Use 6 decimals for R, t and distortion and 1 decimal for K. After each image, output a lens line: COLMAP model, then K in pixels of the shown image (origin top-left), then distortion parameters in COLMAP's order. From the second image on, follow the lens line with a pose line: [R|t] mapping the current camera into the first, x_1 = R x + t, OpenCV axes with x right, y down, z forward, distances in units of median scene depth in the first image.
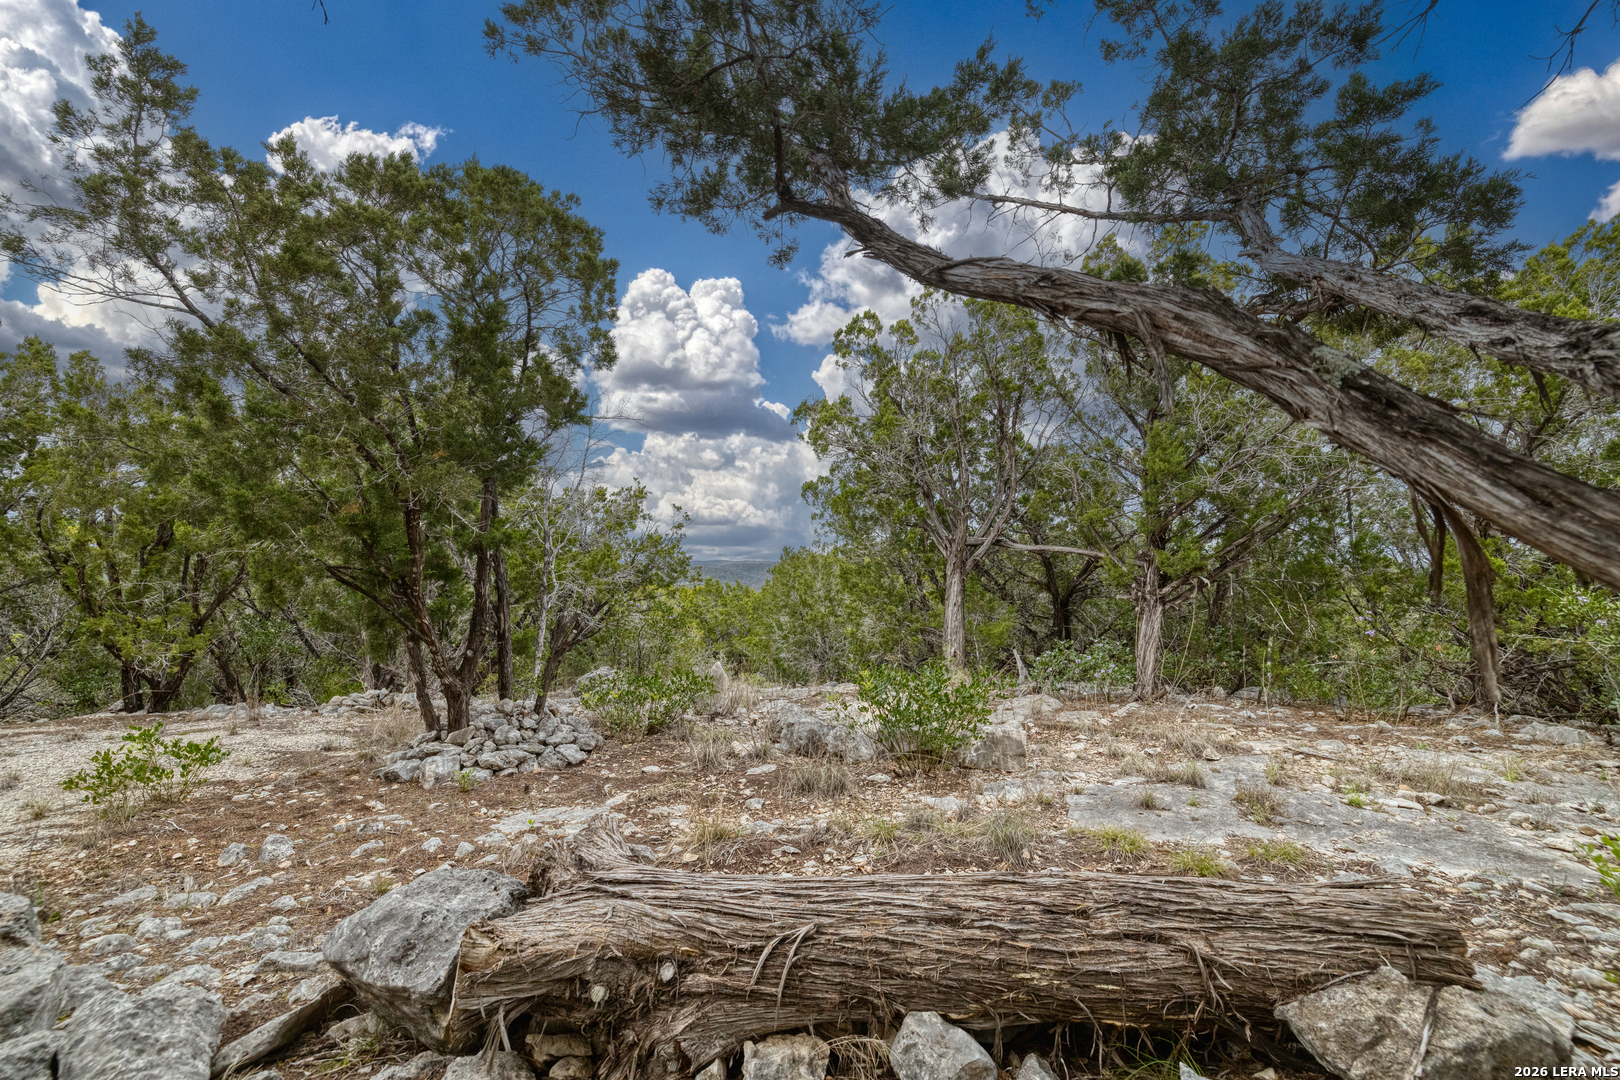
lens RADIAL K [[688.3, 0, 808.2], [0, 688.3, 540.3], [0, 0, 1]] dist [-0.001482, 0.000096]
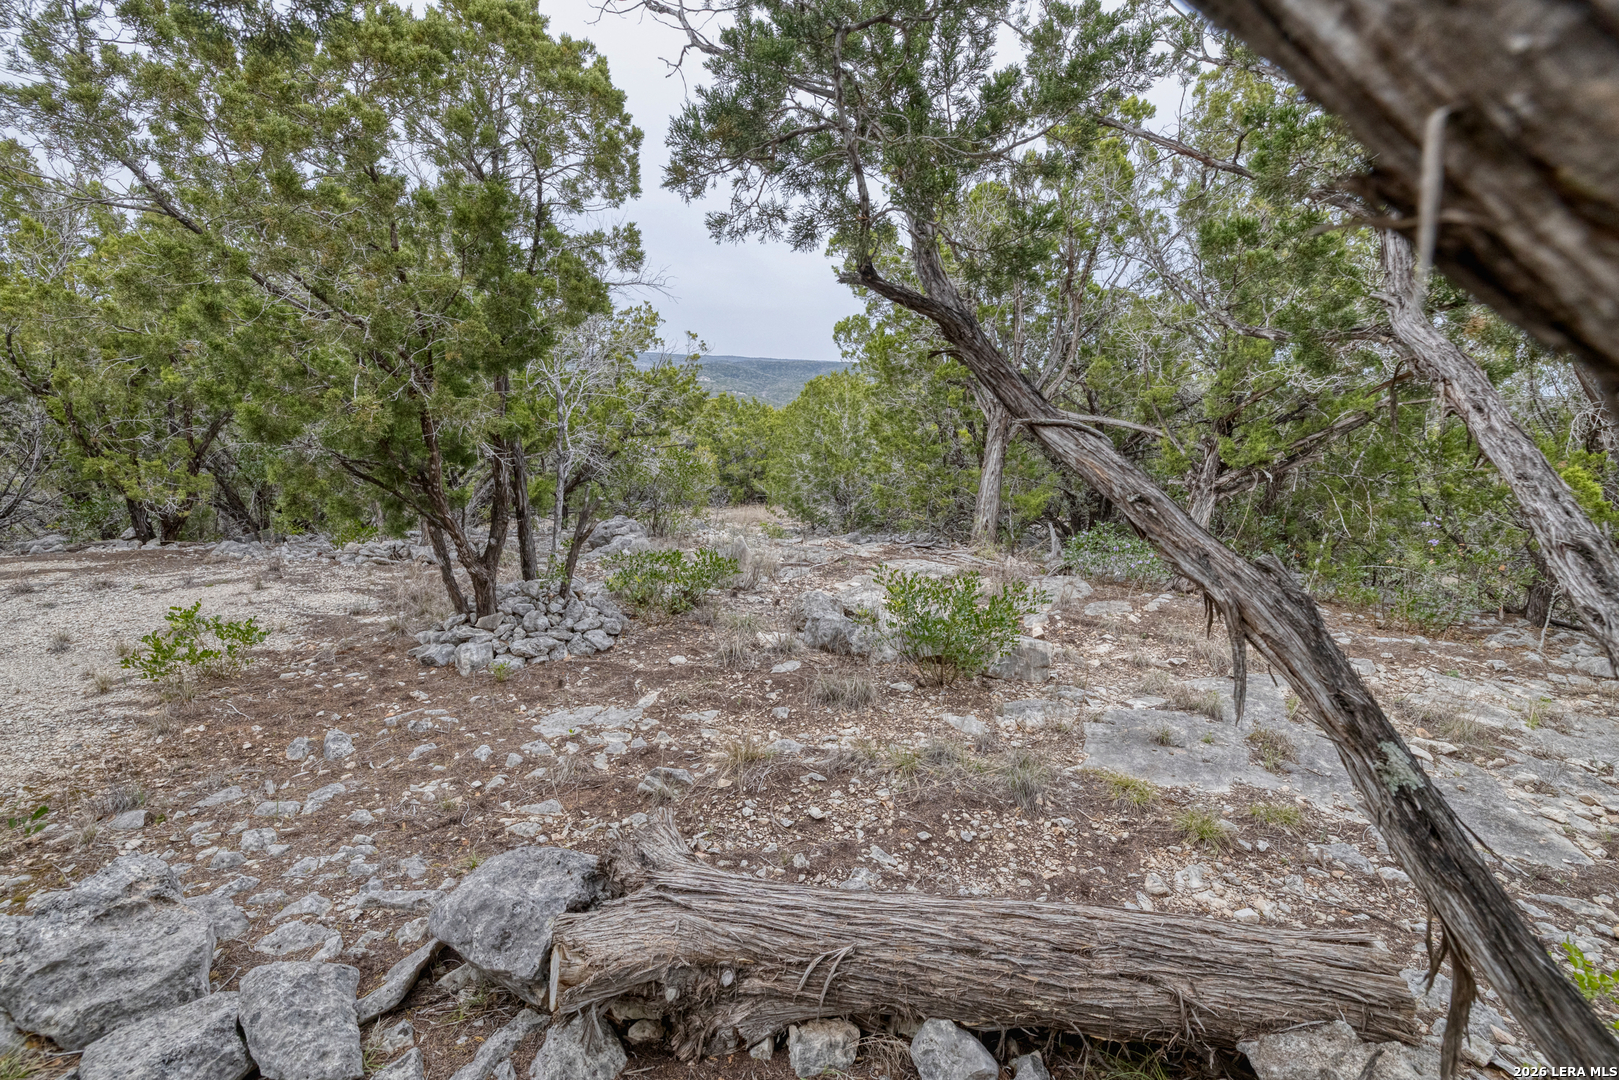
lens RADIAL K [[747.0, 0, 808.7], [0, 747.0, 539.8], [0, 0, 1]] dist [0.000407, 0.001005]
pose [[0.998654, 0.049180, -0.016452, -0.036707], [-0.042968, 0.962321, 0.268501, -0.204032], [0.029037, -0.267433, 0.963139, -0.015384]]
